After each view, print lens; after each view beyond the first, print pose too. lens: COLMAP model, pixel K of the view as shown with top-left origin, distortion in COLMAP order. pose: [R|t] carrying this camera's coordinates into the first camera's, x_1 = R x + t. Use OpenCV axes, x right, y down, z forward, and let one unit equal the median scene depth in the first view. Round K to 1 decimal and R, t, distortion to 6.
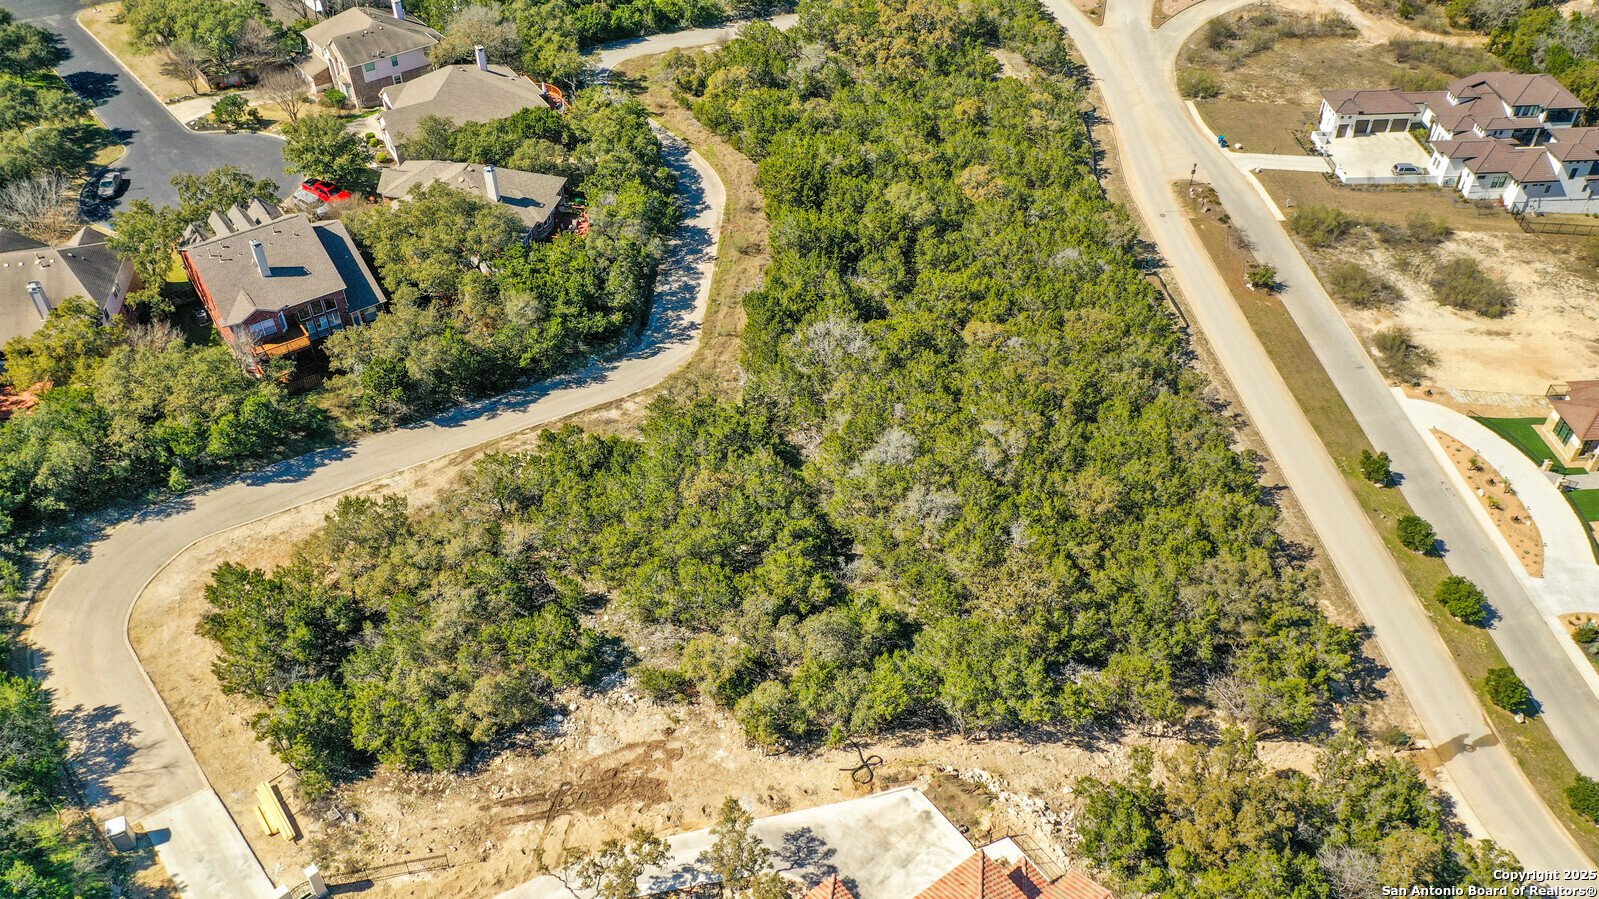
lens RADIAL K [[1261.1, 0, 799.2], [0, 1261.1, 445.5], [0, 0, 1]] dist [0.014310, 0.002073]
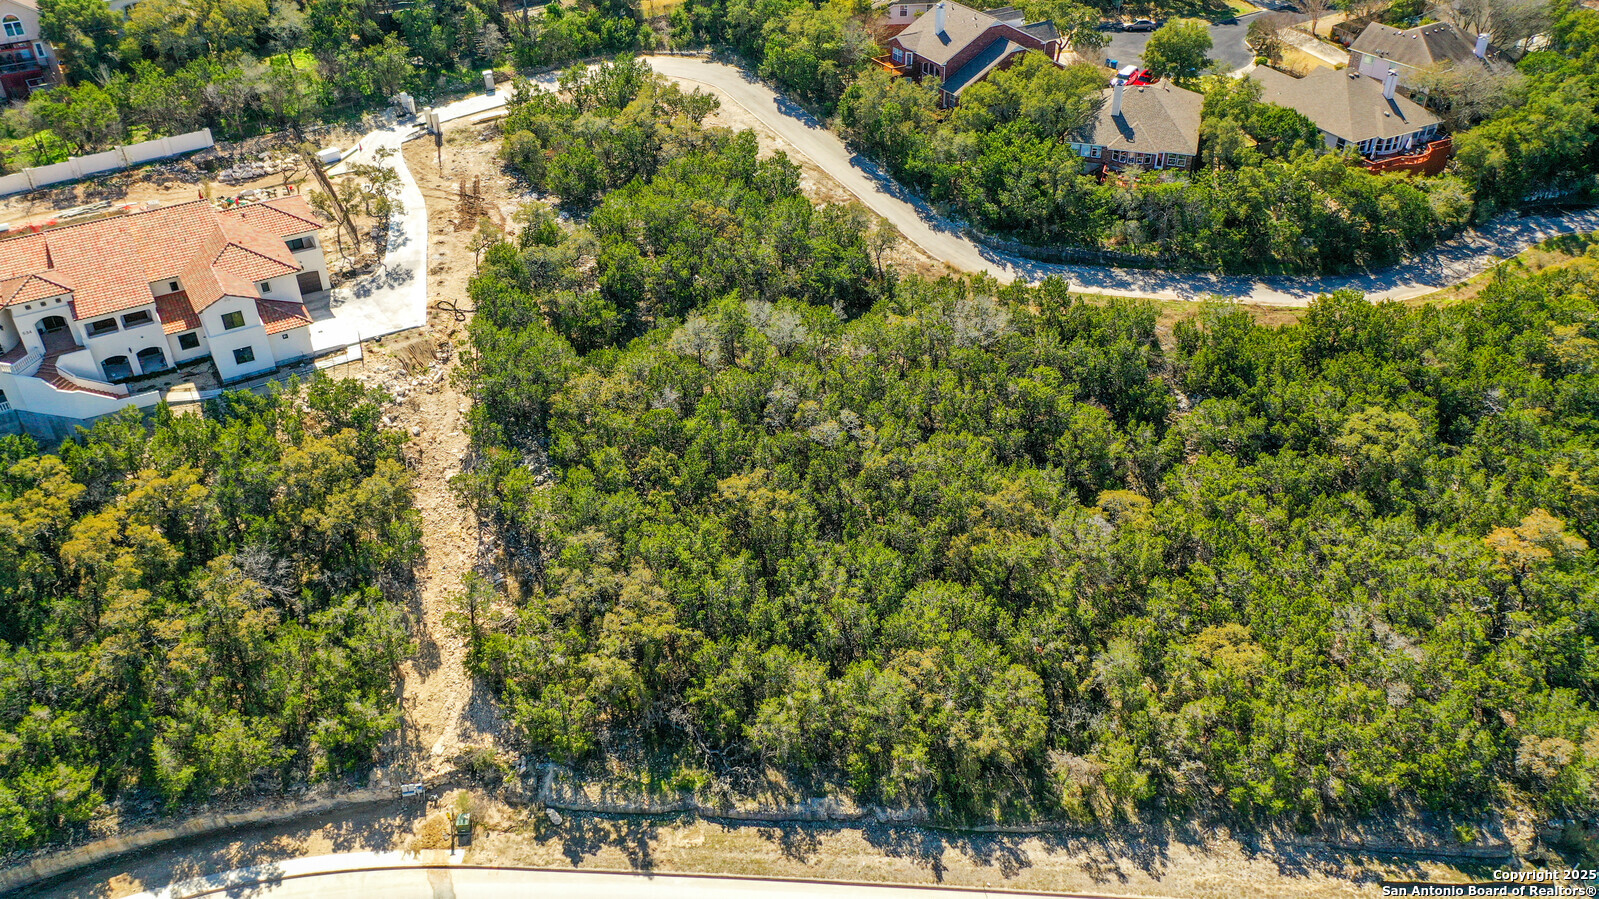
lens RADIAL K [[1275.3, 0, 801.0], [0, 1275.3, 434.9], [0, 0, 1]] dist [0.013591, 0.003495]
pose [[-0.095129, 0.559387, -0.823430, 0.716529], [-0.643088, 0.596872, 0.479772, -0.331024], [0.759861, 0.575178, 0.302955, 0.547816]]
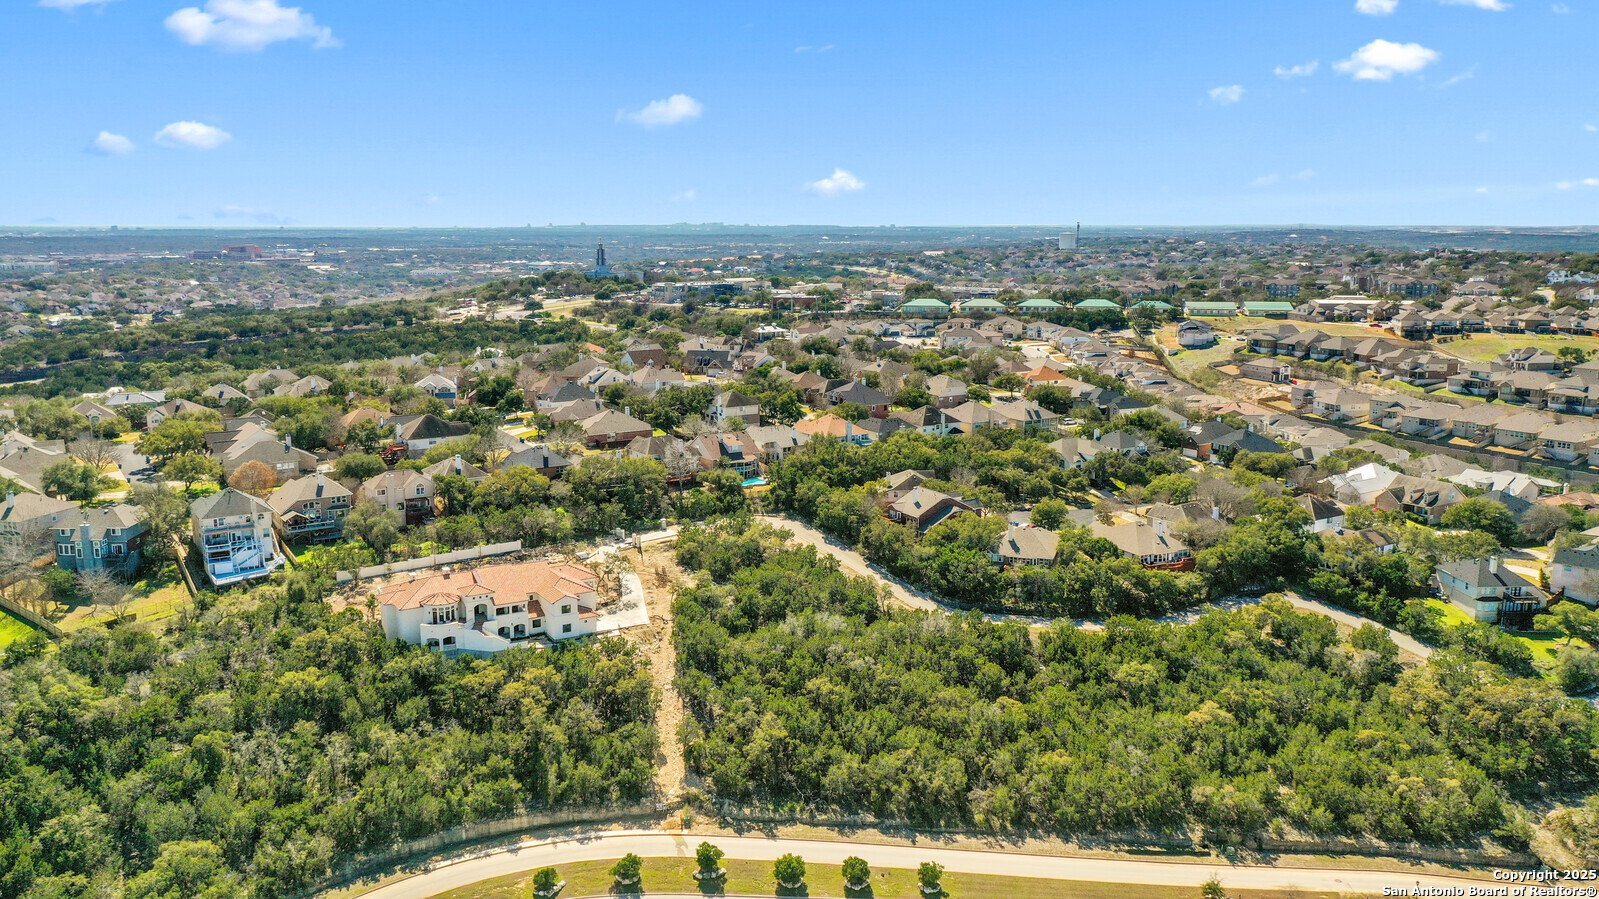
lens RADIAL K [[1261.1, 0, 799.2], [0, 1261.1, 445.5], [0, 0, 1]] dist [0.014310, 0.002073]
pose [[-0.104755, 0.173029, -0.979330, 1.473276], [-0.652337, 0.731341, 0.198992, -0.417329], [0.750655, 0.659698, 0.036262, 0.510483]]
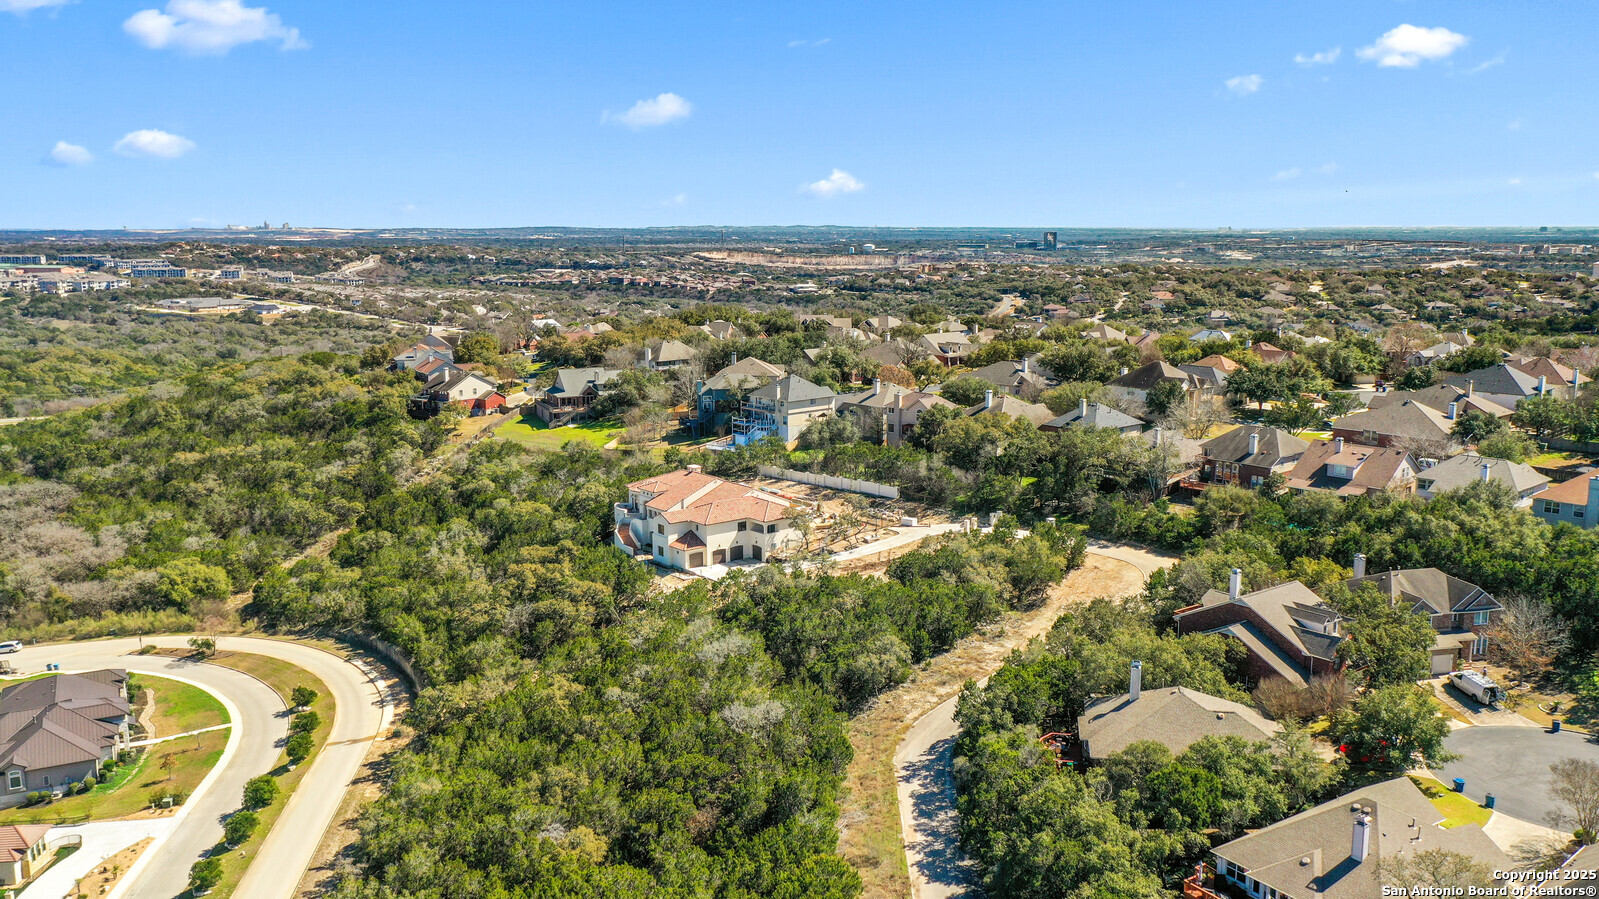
lens RADIAL K [[1301.1, 0, 803.9], [0, 1301.1, 450.6], [0, 0, 1]] dist [0.007964, 0.007809]
pose [[-0.999168, 0.008393, -0.039906, 0.026133], [-0.025657, 0.631232, 0.775170, -0.888403], [0.031695, 0.775549, -0.630491, 1.255058]]
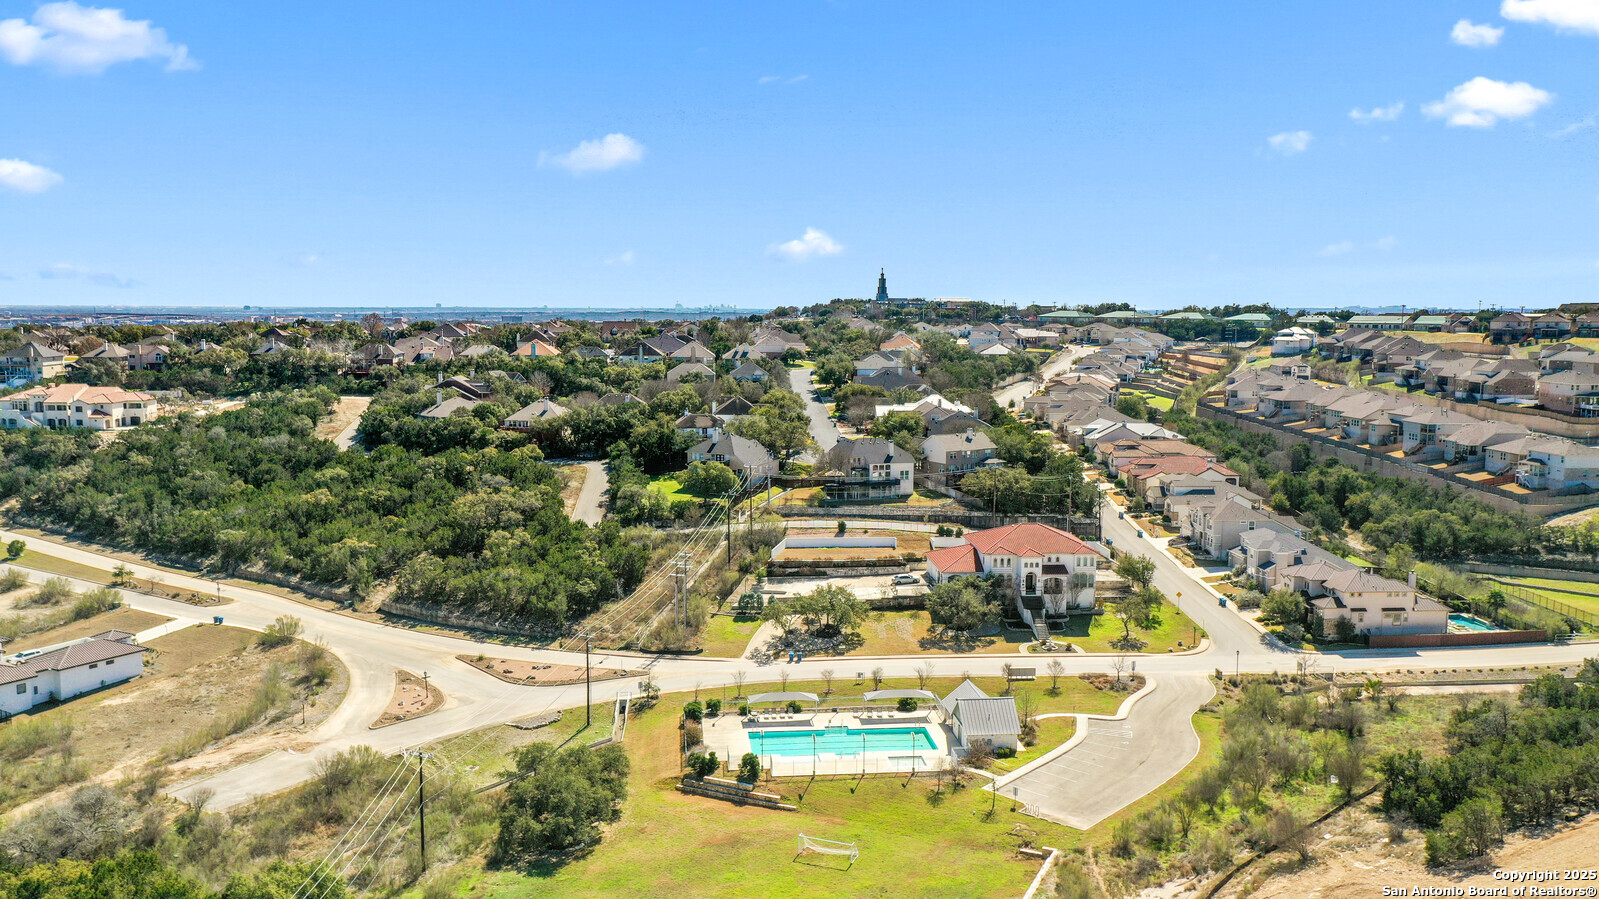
lens RADIAL K [[1275.3, 0, 801.0], [0, 1275.3, 434.9], [0, 0, 1]] dist [0.013591, 0.003495]
pose [[-0.575176, 0.079493, -0.814158, 1.176826], [-0.539751, 0.710990, 0.450736, -1.415457], [0.614688, 0.698695, -0.366038, 2.052102]]
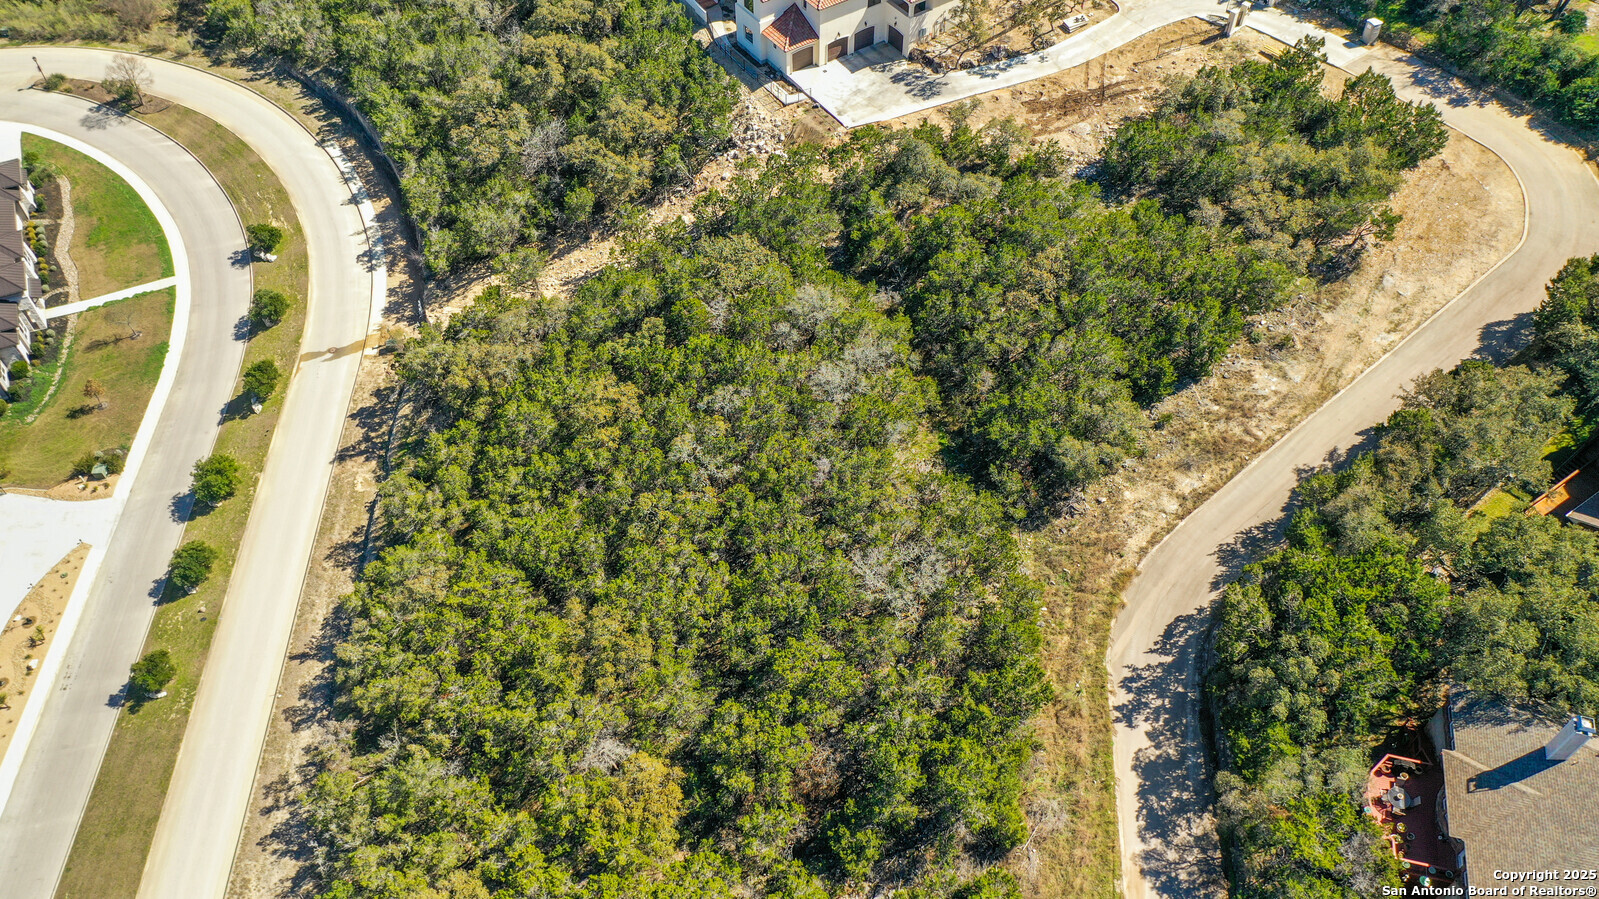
lens RADIAL K [[1257.1, 0, 799.5], [0, 1257.1, 449.5], [0, 0, 1]] dist [0.015346, 0.006511]
pose [[-0.999455, -0.027703, 0.017974, 0.062730], [0.018423, -0.016053, 0.999701, -0.637323], [-0.027406, 0.999487, 0.016555, 0.760011]]
